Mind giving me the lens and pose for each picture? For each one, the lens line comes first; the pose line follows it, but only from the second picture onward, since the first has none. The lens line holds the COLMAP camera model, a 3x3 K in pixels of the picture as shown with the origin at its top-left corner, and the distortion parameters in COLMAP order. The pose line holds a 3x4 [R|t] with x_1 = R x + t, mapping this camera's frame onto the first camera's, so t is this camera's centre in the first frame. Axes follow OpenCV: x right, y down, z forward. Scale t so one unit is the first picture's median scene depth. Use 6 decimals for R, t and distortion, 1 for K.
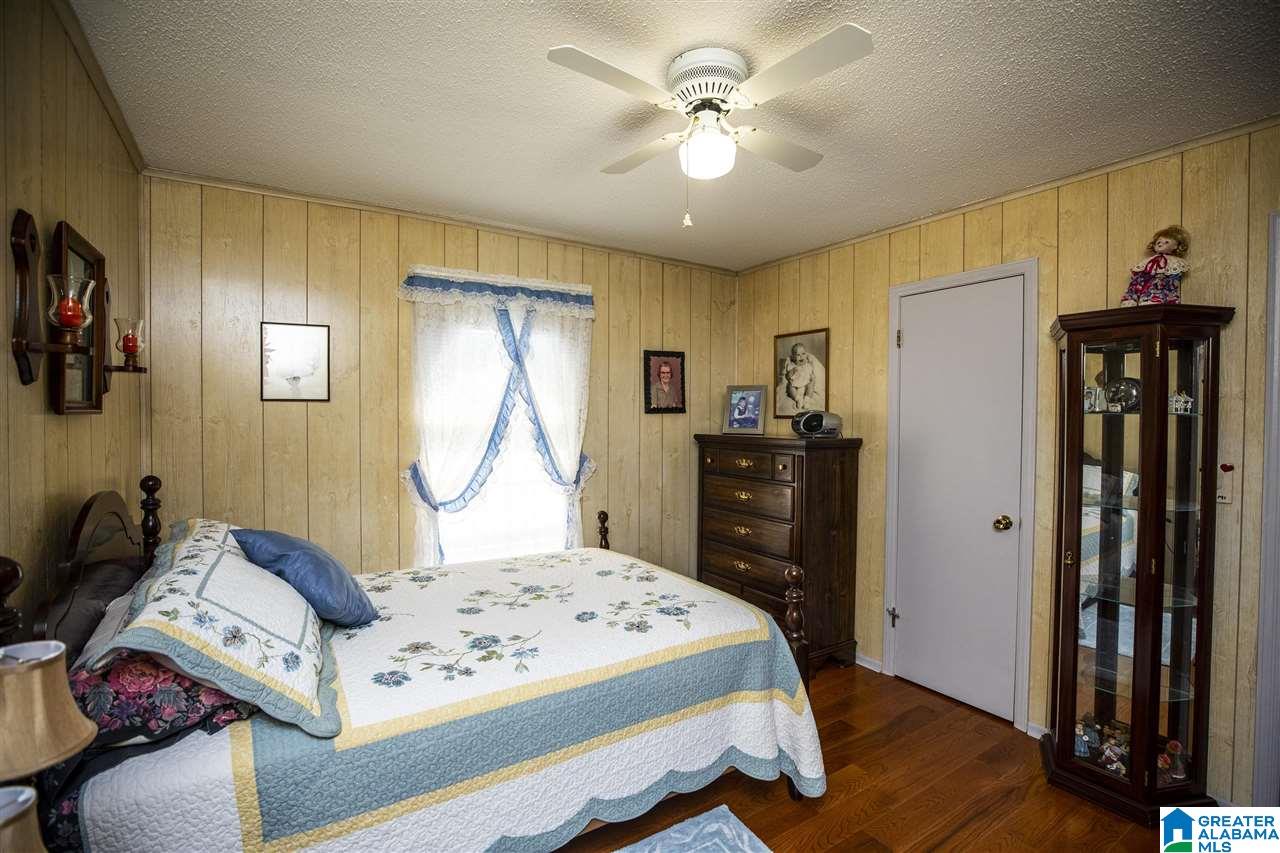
lens RADIAL K [[580.9, 0, 638.6], [0, 580.9, 429.0], [0, 0, 1]] dist [-0.038945, 0.009611]
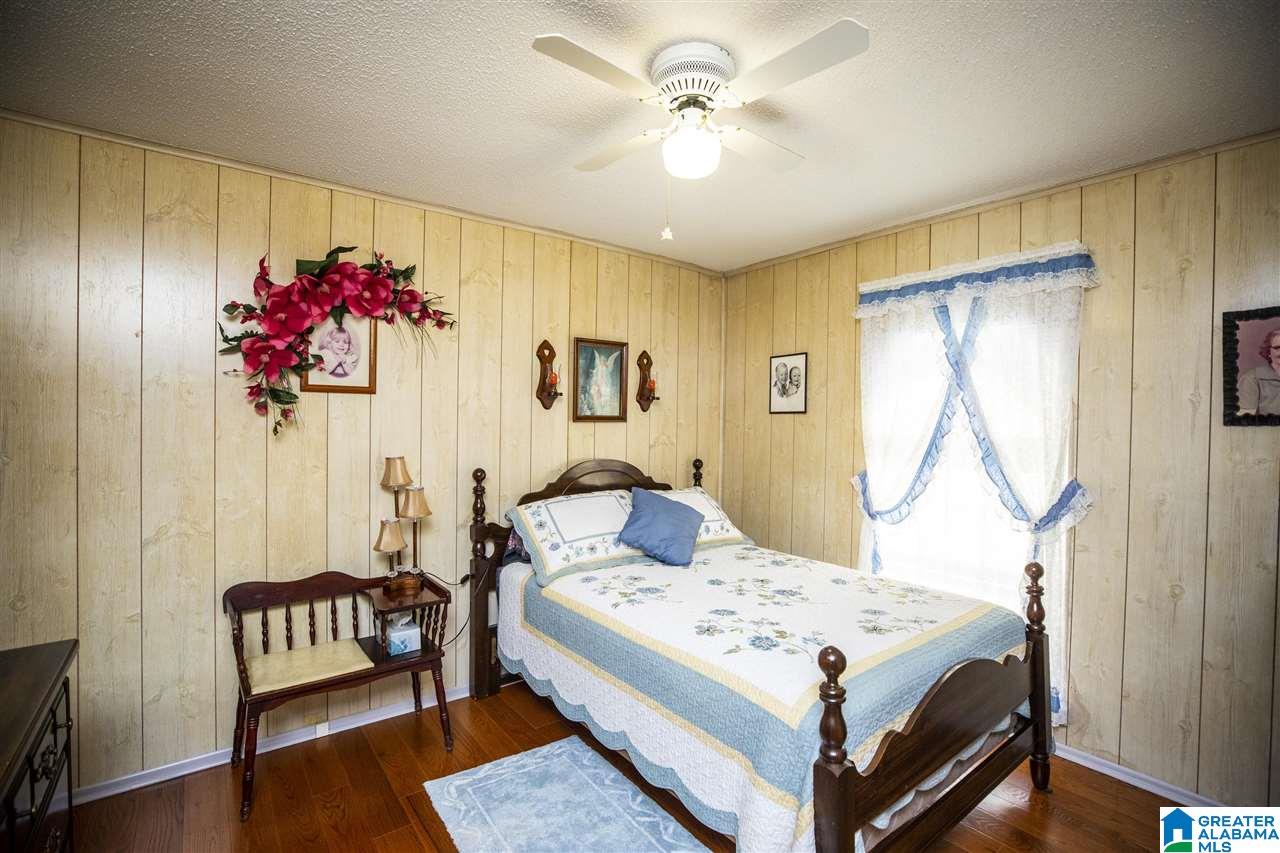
lens RADIAL K [[580.9, 0, 638.6], [0, 580.9, 429.0], [0, 0, 1]] dist [-0.038945, 0.009611]
pose [[0.093380, 0.009777, -0.995583, 0.697789], [-0.033697, 0.999410, 0.006654, -0.010662], [0.995060, 0.032927, 0.093655, 0.539853]]
